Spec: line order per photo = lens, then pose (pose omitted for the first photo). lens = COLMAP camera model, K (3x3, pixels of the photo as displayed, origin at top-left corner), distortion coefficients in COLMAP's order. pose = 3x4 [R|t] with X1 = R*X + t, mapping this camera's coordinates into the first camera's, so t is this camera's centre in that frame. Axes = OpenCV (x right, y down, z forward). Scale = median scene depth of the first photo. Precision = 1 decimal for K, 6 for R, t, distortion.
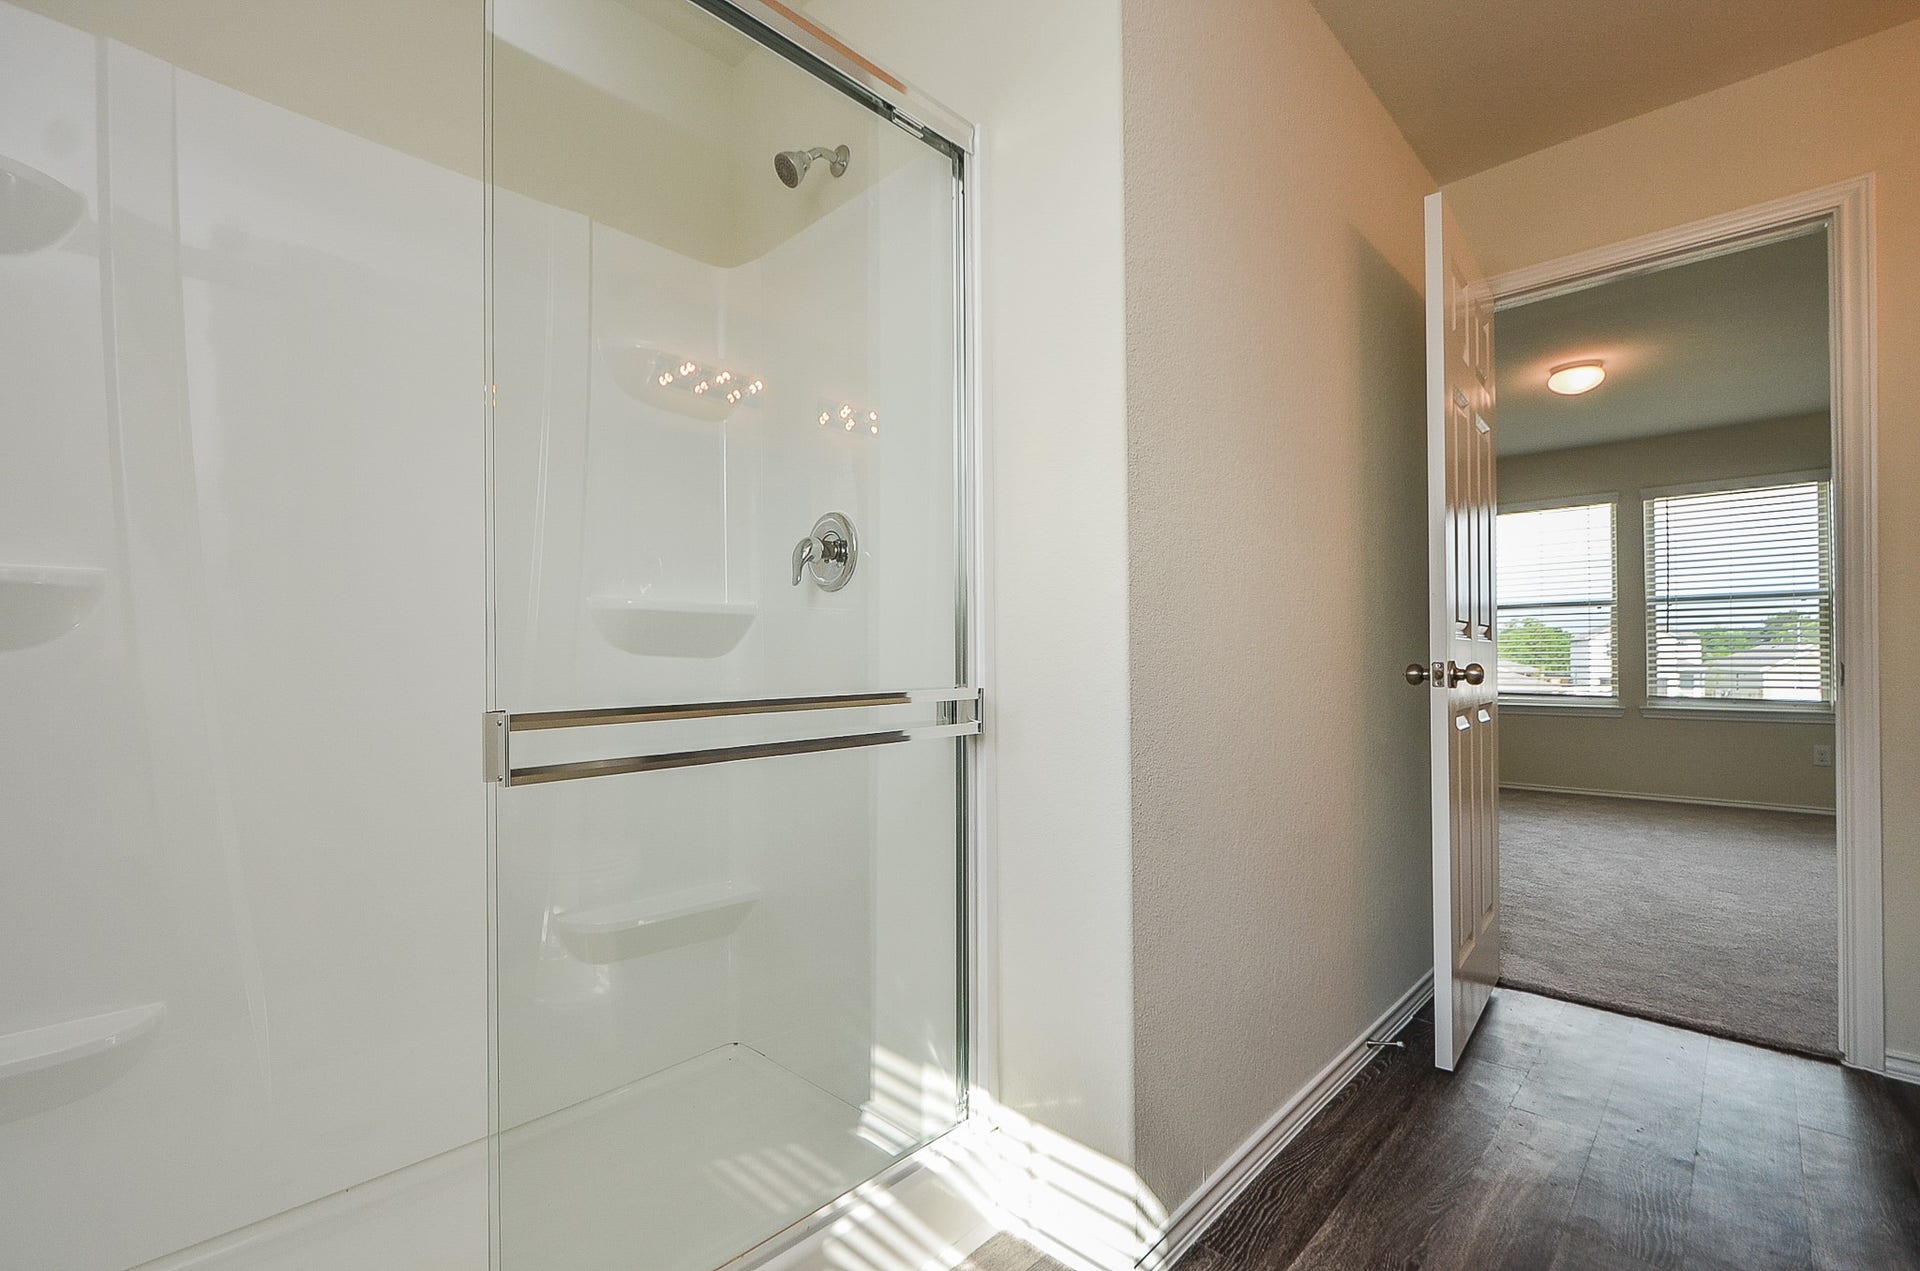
lens RADIAL K [[829.6, 0, 951.2], [0, 829.6, 655.7], [0, 0, 1]] dist [-0.000197, -0.003717]
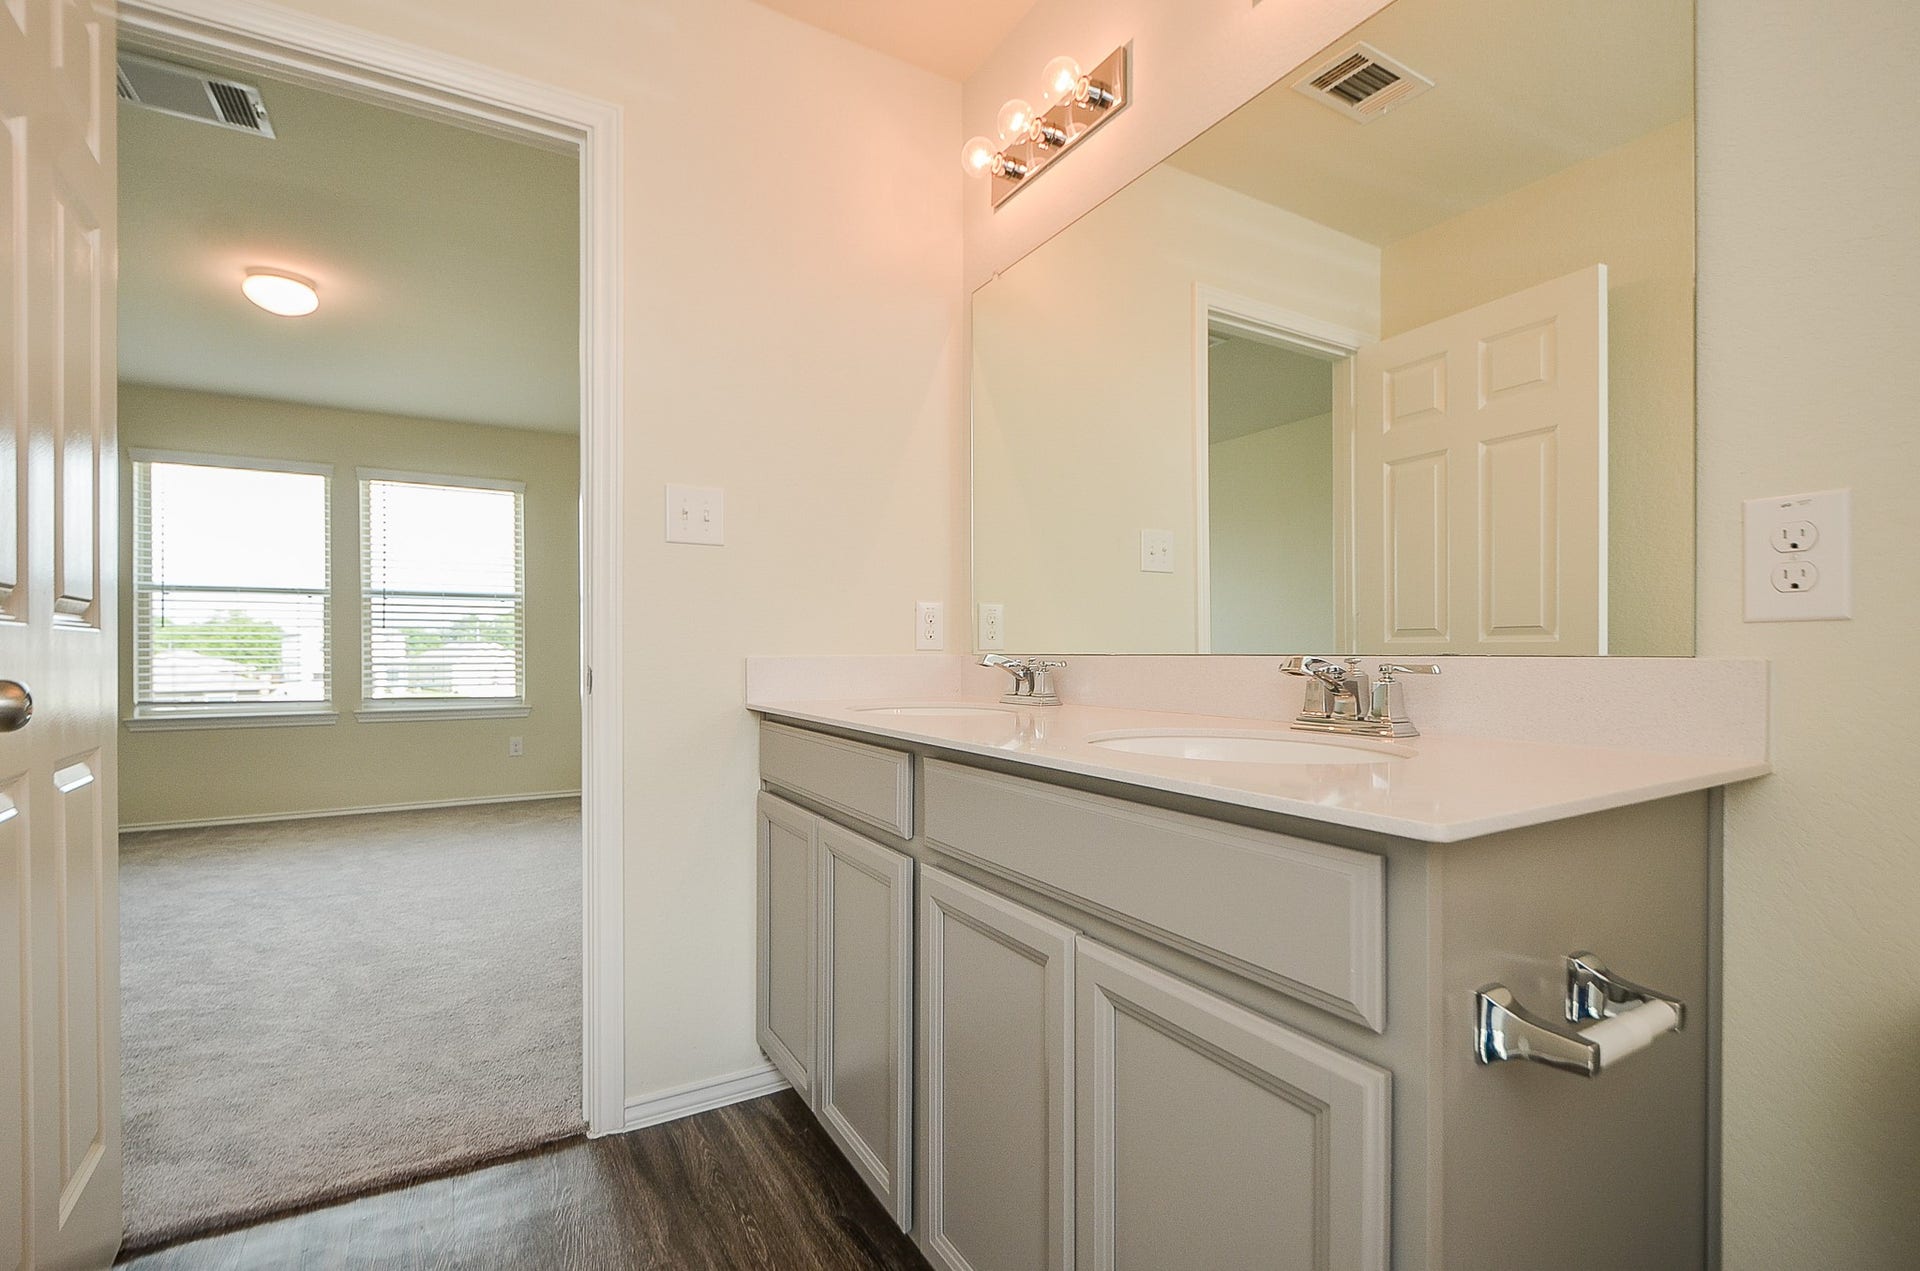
lens RADIAL K [[846.9, 0, 958.5], [0, 846.9, 655.0], [0, 0, 1]] dist [0.011395, -0.009418]
pose [[0.253949, 0.000980, 0.967217, 0.121751], [-0.004609, 0.999989, 0.000197, -0.001717], [-0.967207, -0.004508, 0.253951, 0.151273]]
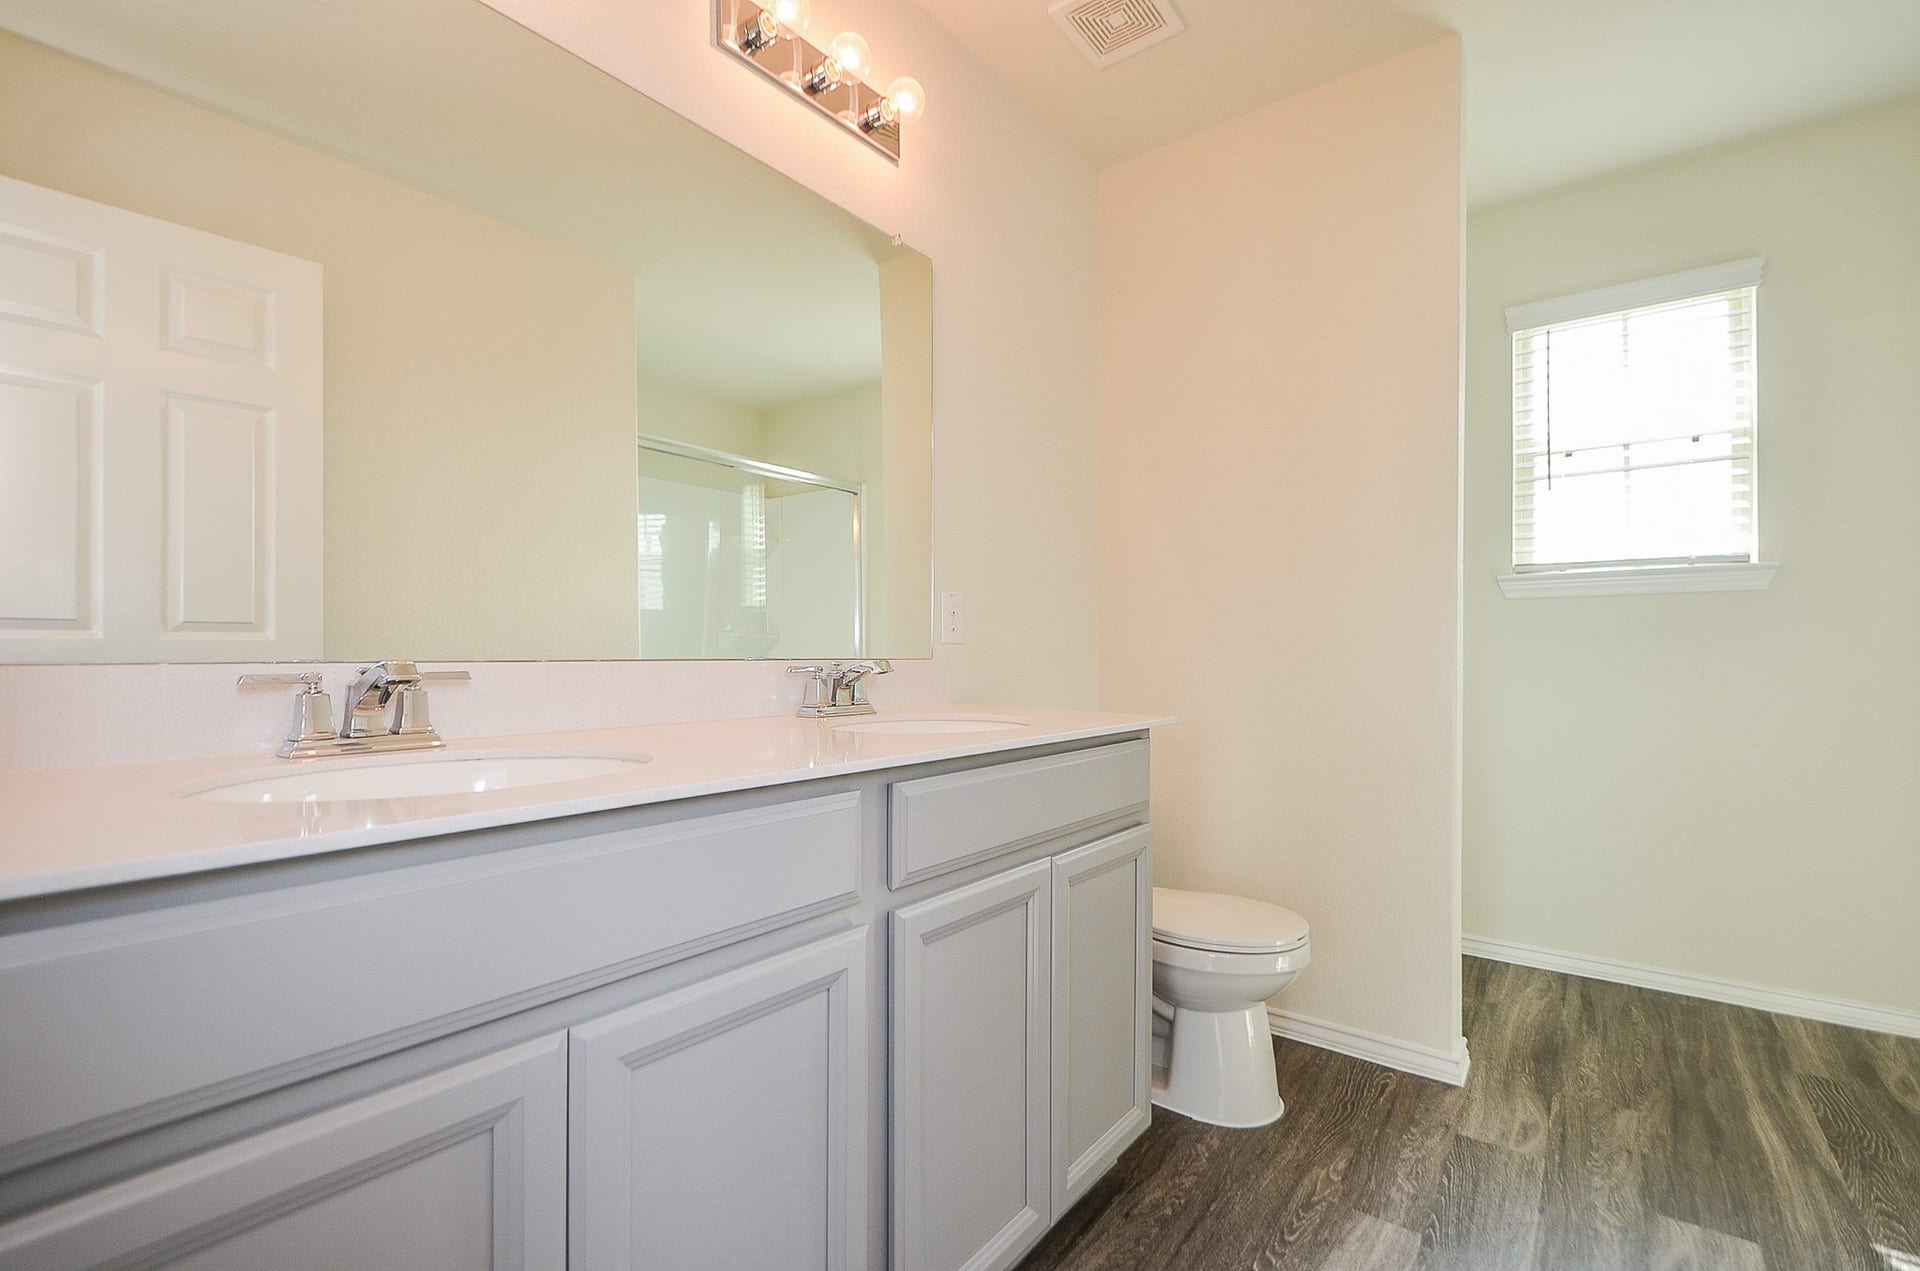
lens RADIAL K [[846.9, 0, 958.5], [0, 846.9, 655.0], [0, 0, 1]] dist [0.011395, -0.009418]
pose [[-0.993772, -0.003713, -0.111374, 0.592703], [-0.004200, 0.999983, 0.004140, -0.009747], [0.111356, 0.004582, -0.993770, 0.715117]]
